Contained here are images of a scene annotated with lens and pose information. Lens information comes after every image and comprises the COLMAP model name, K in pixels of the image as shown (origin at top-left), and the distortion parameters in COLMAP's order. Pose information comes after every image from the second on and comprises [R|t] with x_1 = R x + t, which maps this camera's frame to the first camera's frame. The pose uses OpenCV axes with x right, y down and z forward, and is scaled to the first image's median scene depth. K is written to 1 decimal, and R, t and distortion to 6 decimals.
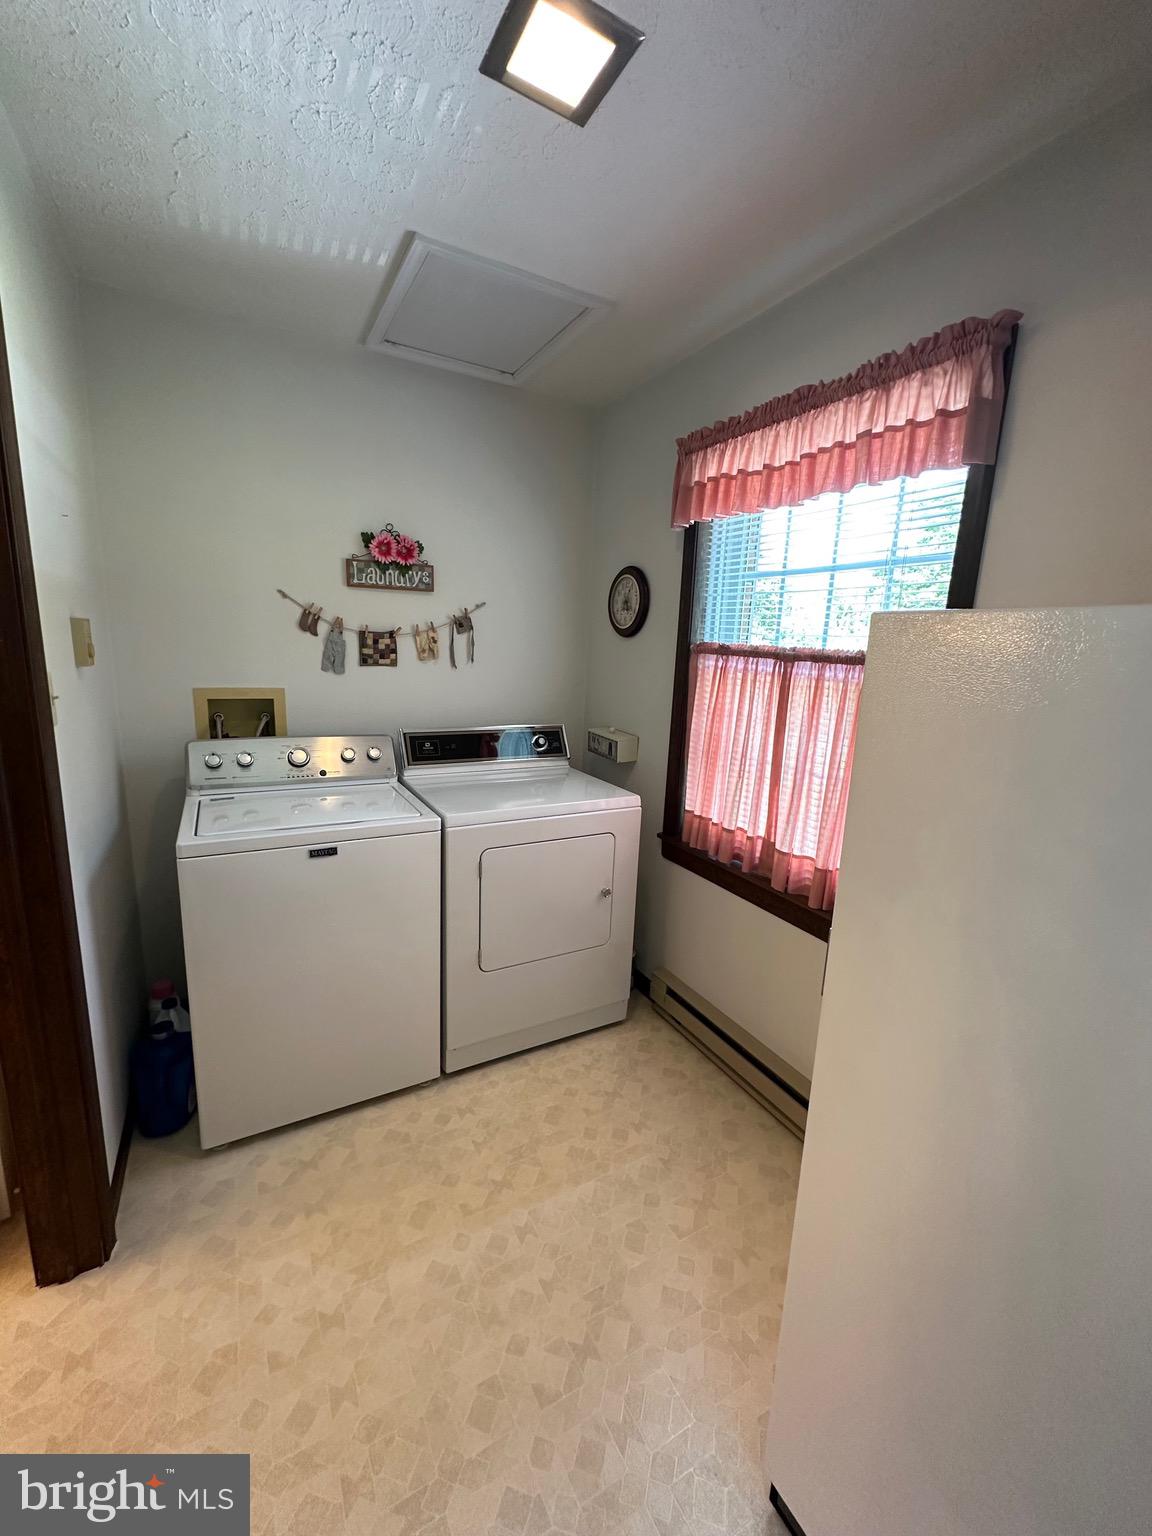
lens RADIAL K [[610.9, 0, 581.0], [0, 610.9, 770.1], [0, 0, 1]] dist [-0.004361, 0.001146]
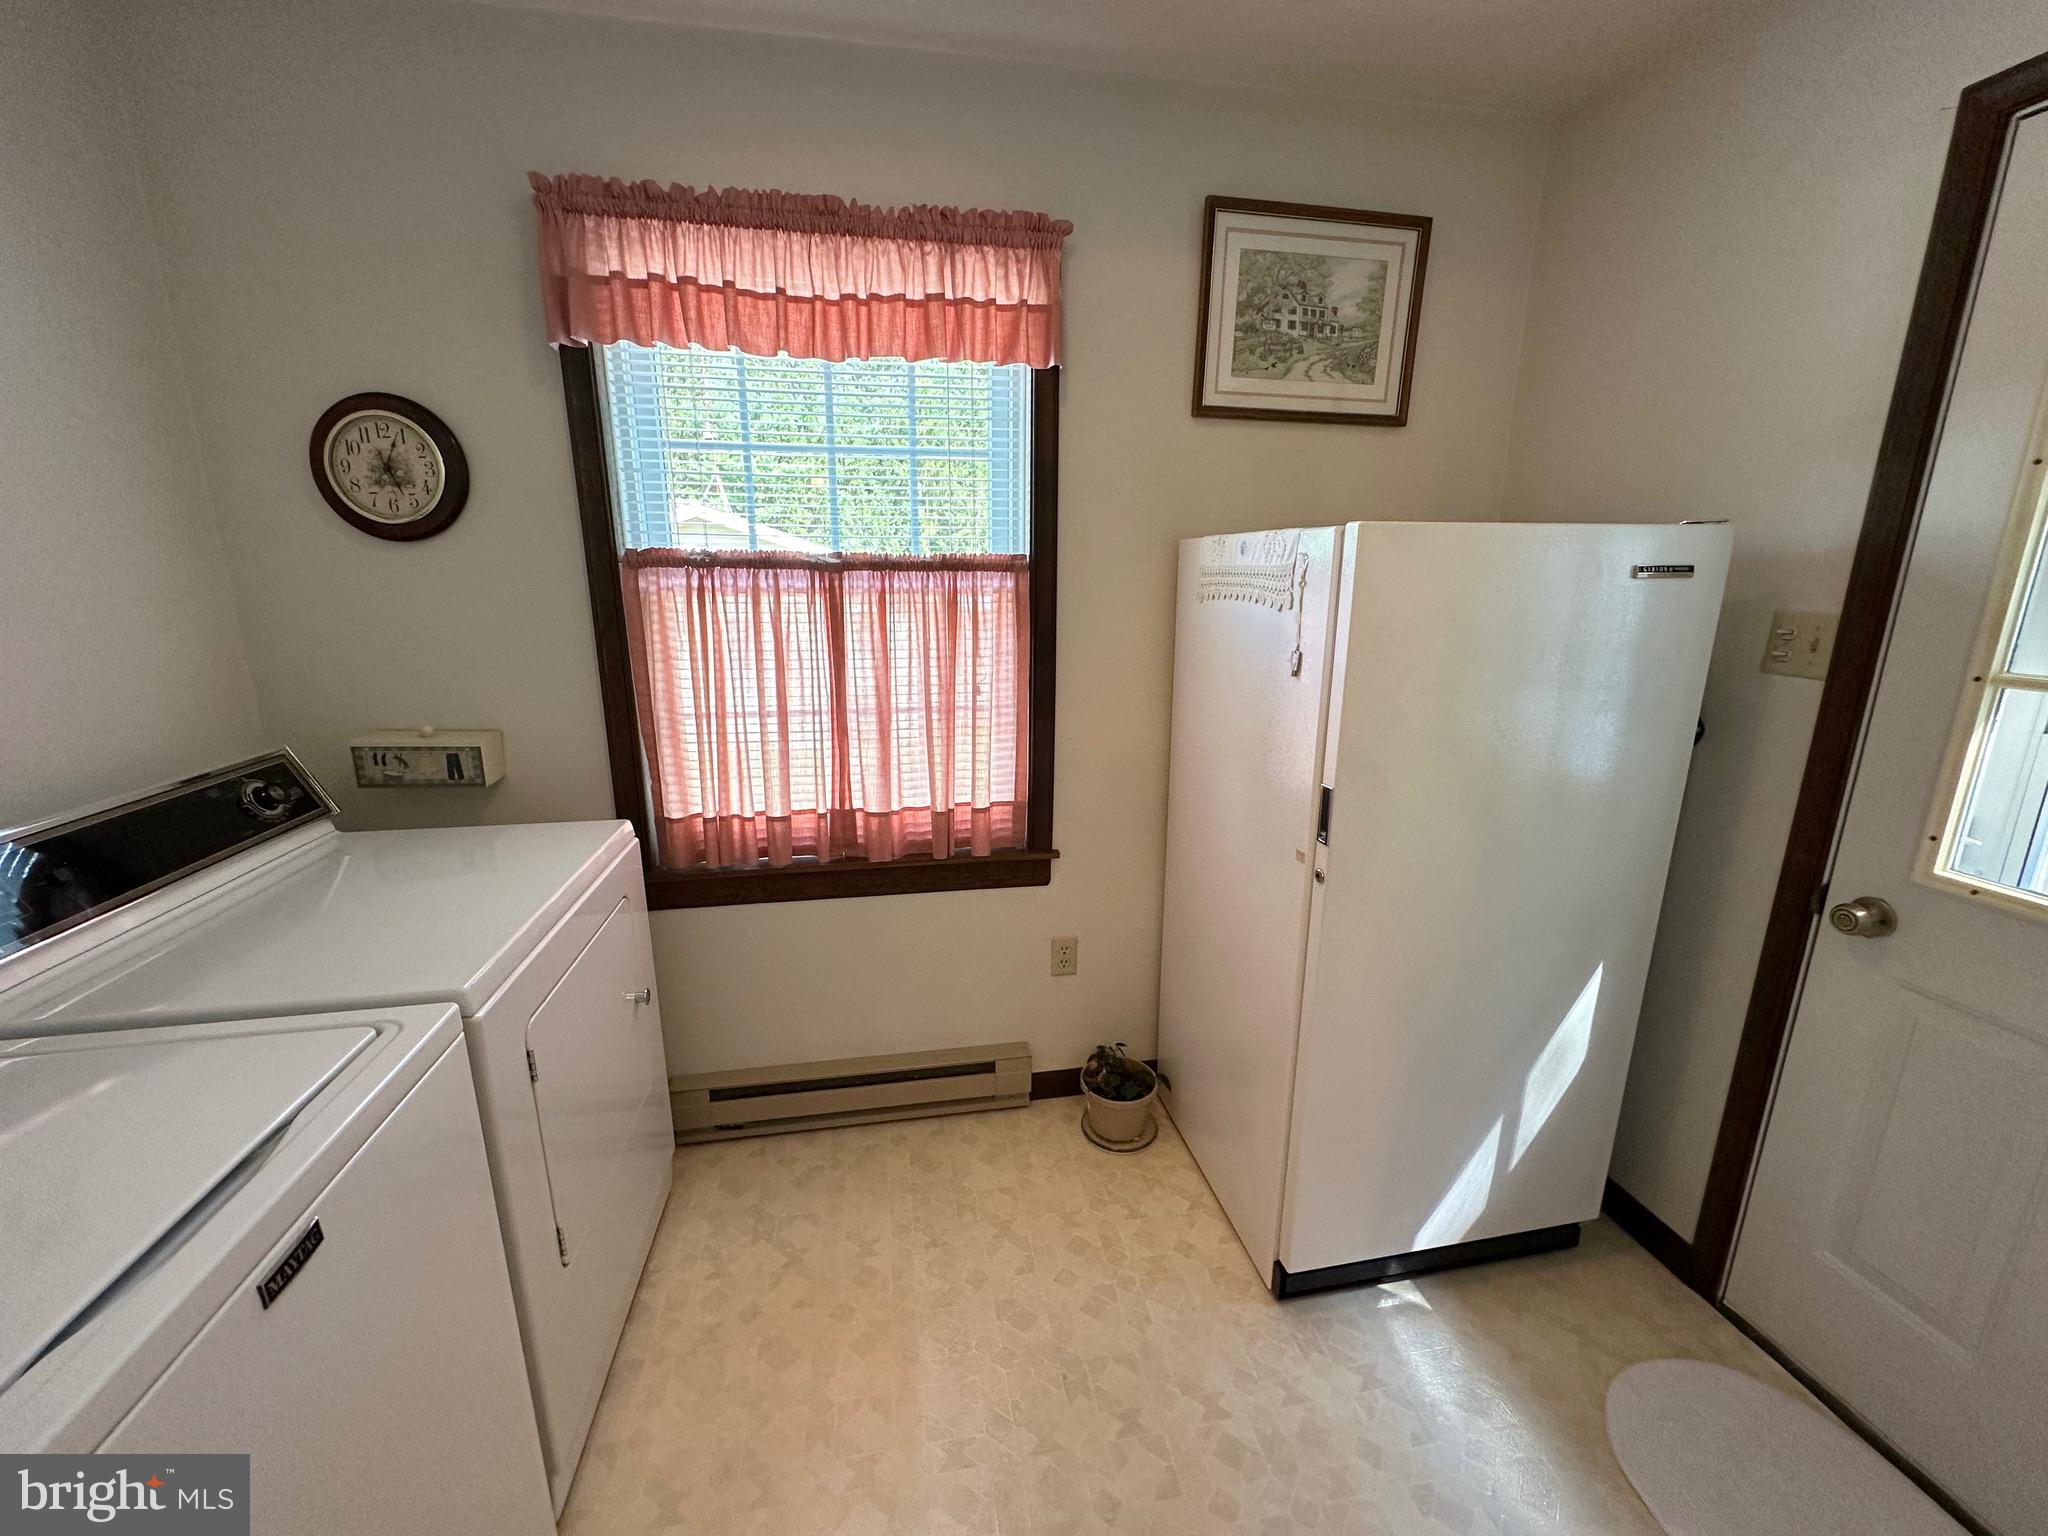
lens RADIAL K [[814.6, 0, 1027.6], [0, 814.6, 765.6], [0, 0, 1]] dist [-0.004361, 0.001146]
pose [[0.333809, -0.268974, 0.903451, -0.549004], [0.201500, 0.956634, 0.210357, -0.111037], [-0.920853, 0.111826, 0.373531, 0.424455]]
